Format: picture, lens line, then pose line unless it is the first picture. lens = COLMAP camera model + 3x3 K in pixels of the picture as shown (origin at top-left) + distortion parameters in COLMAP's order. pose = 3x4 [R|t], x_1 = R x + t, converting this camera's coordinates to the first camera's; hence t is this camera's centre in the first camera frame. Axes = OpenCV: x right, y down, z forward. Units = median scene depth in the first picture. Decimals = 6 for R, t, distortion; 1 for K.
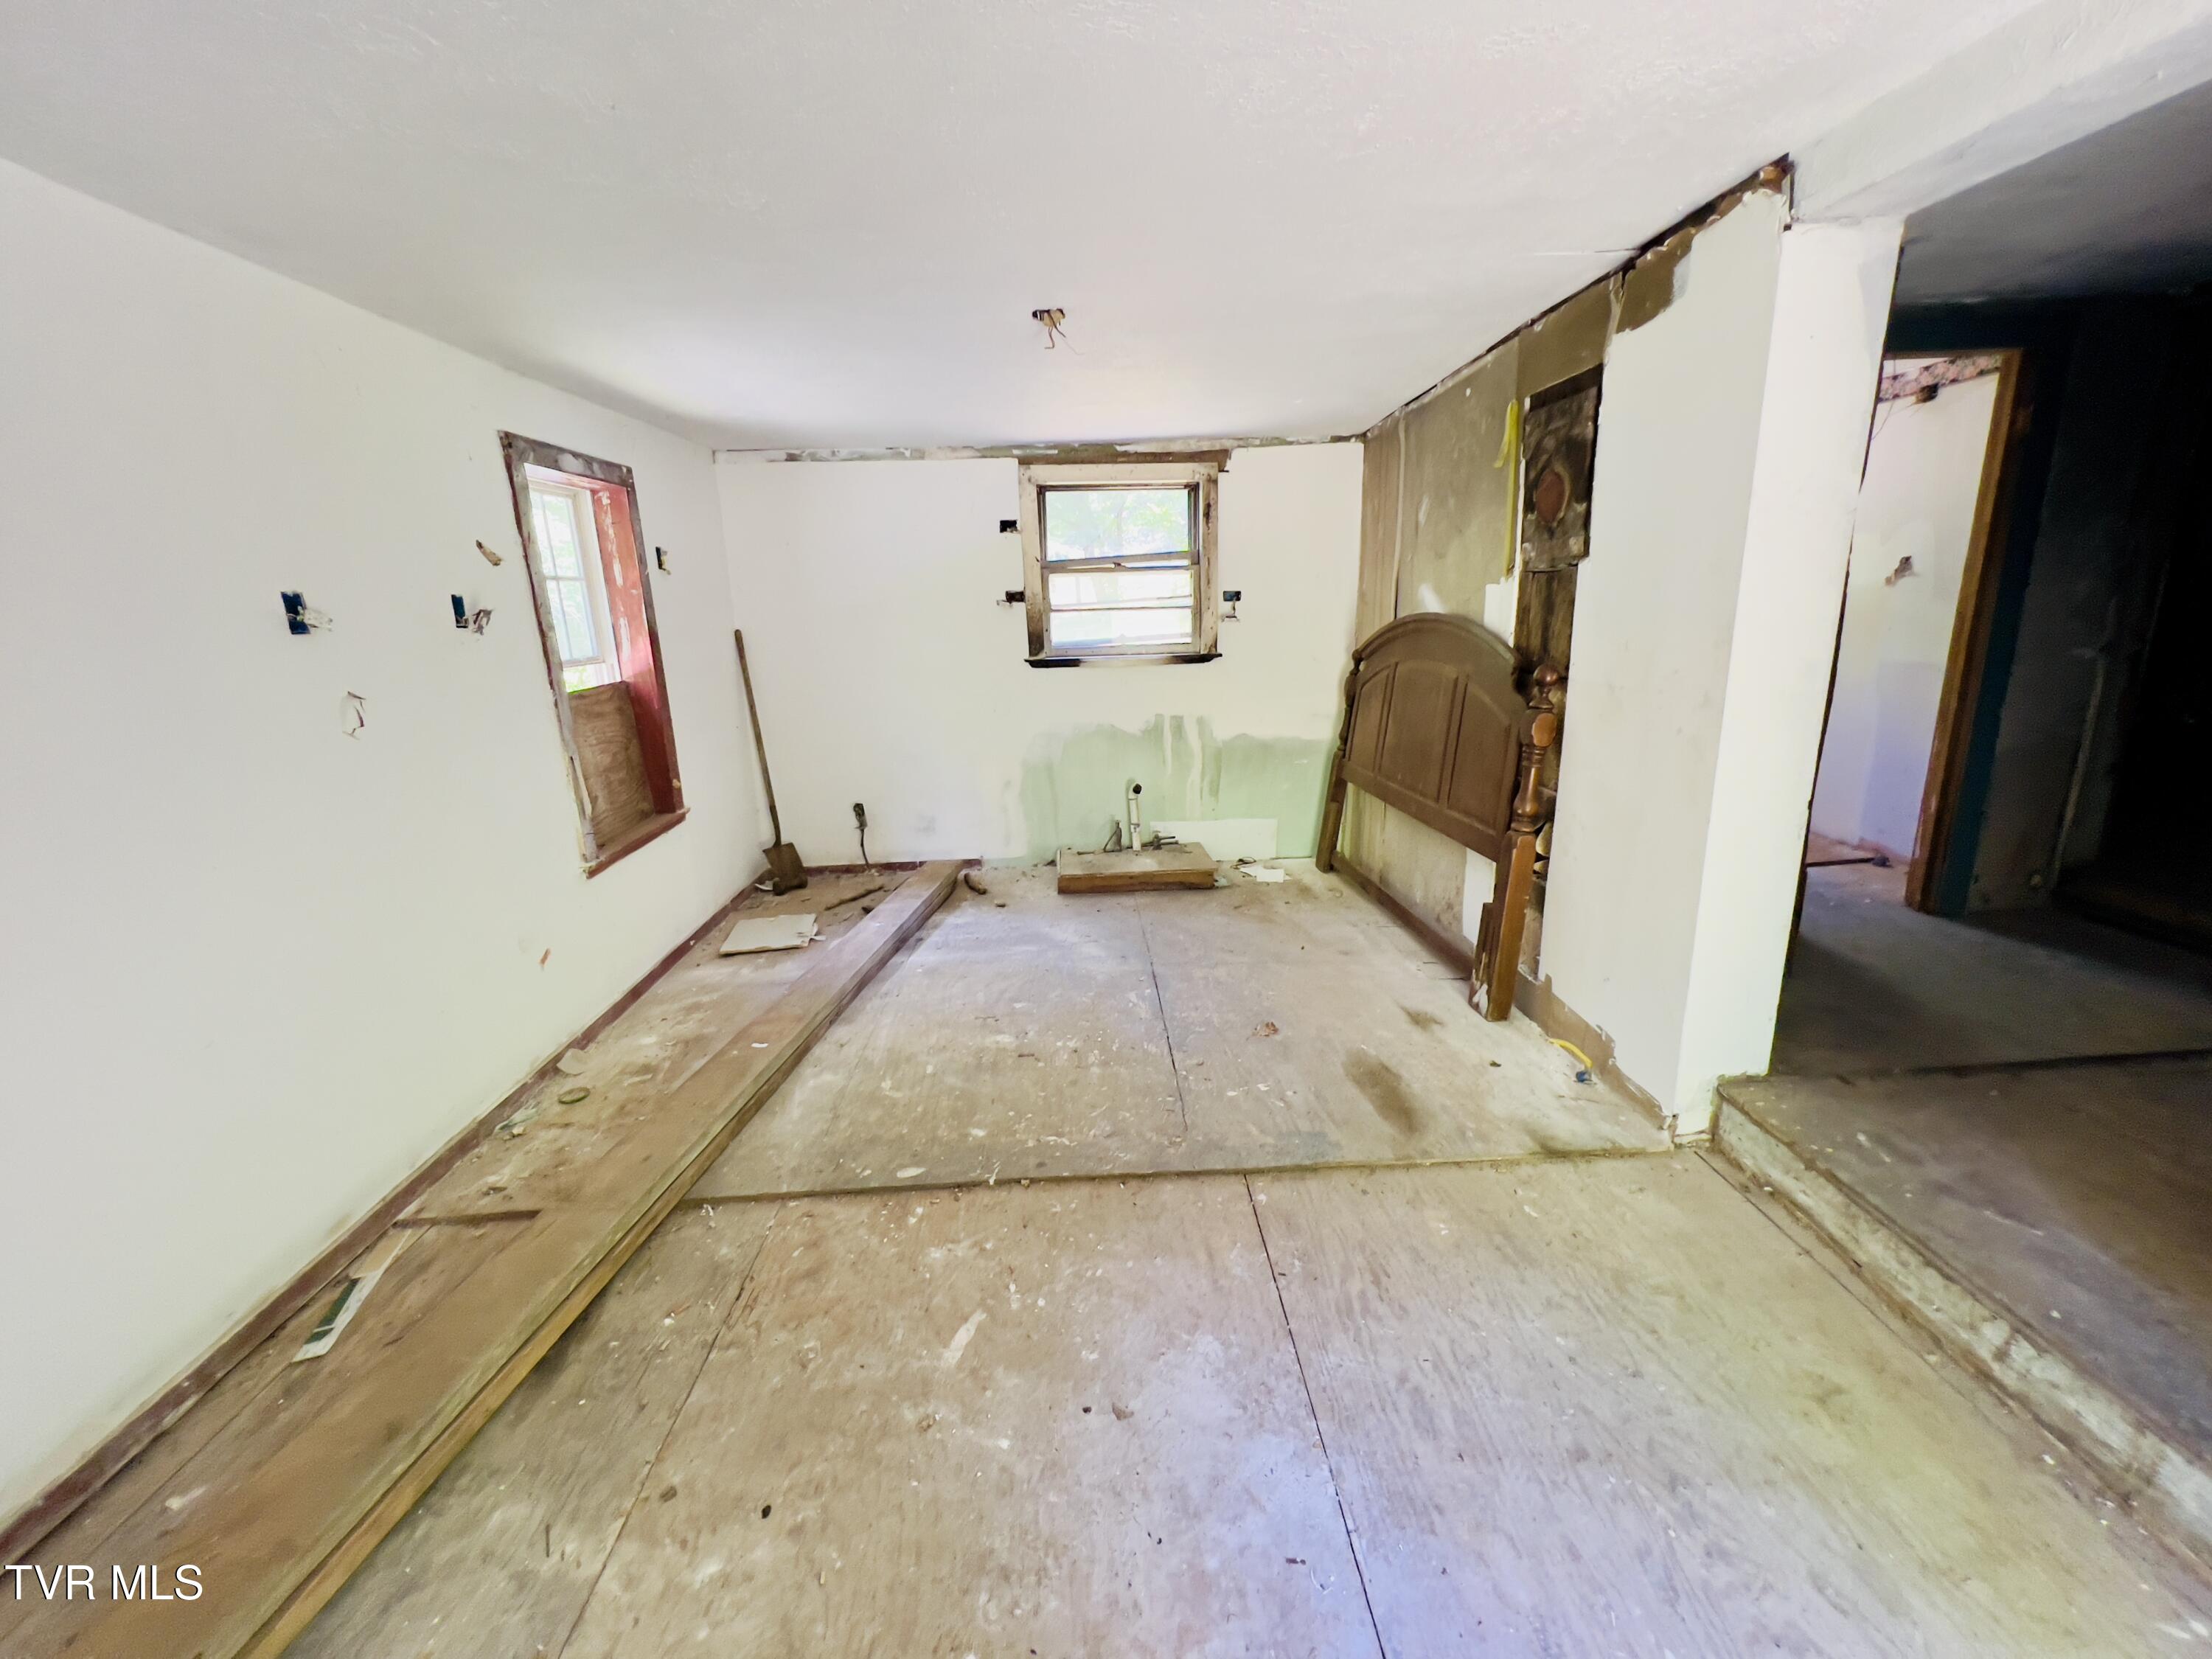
lens RADIAL K [[888.1, 0, 1113.0], [0, 888.1, 824.9], [0, 0, 1]] dist [-0.001067, 0.000294]
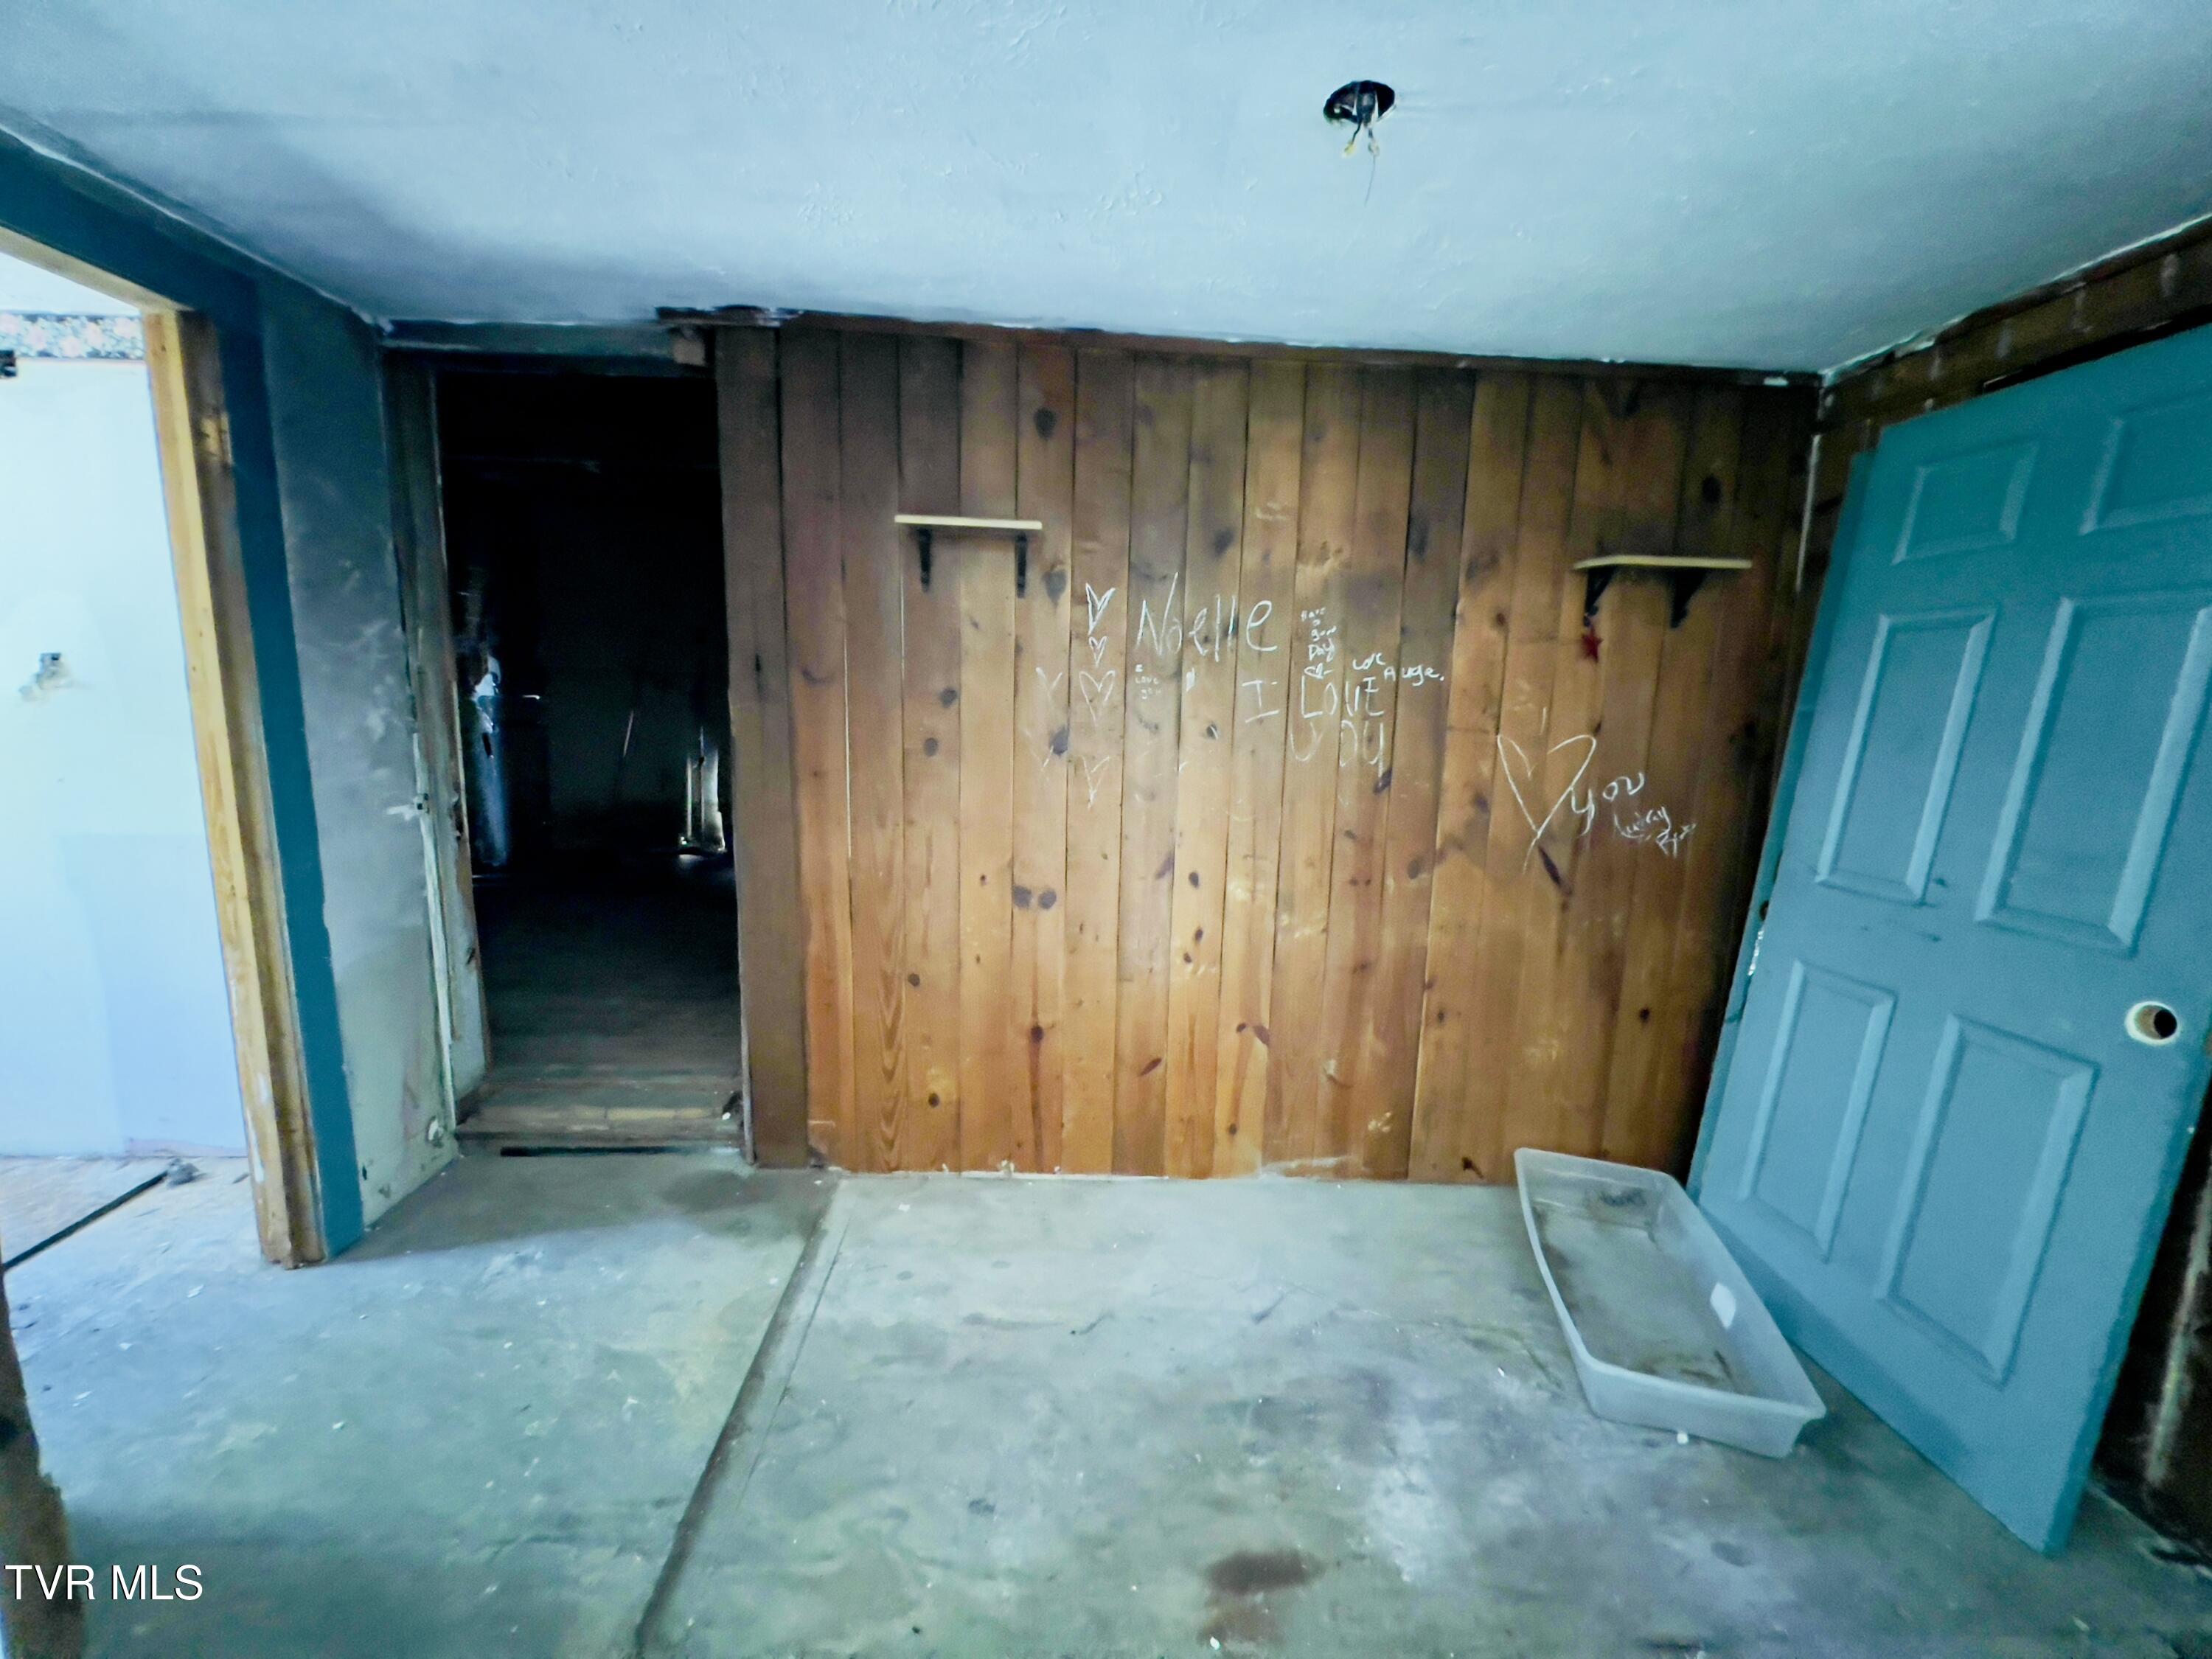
lens RADIAL K [[884.1, 0, 1101.7], [0, 884.1, 825.1], [0, 0, 1]] dist [0.000288, -0.000602]
pose [[-0.013534, -0.105859, 0.994289, 0.335959], [0.220431, 0.969600, 0.106231, -0.116279], [-0.975309, 0.220610, 0.010212, 0.391172]]
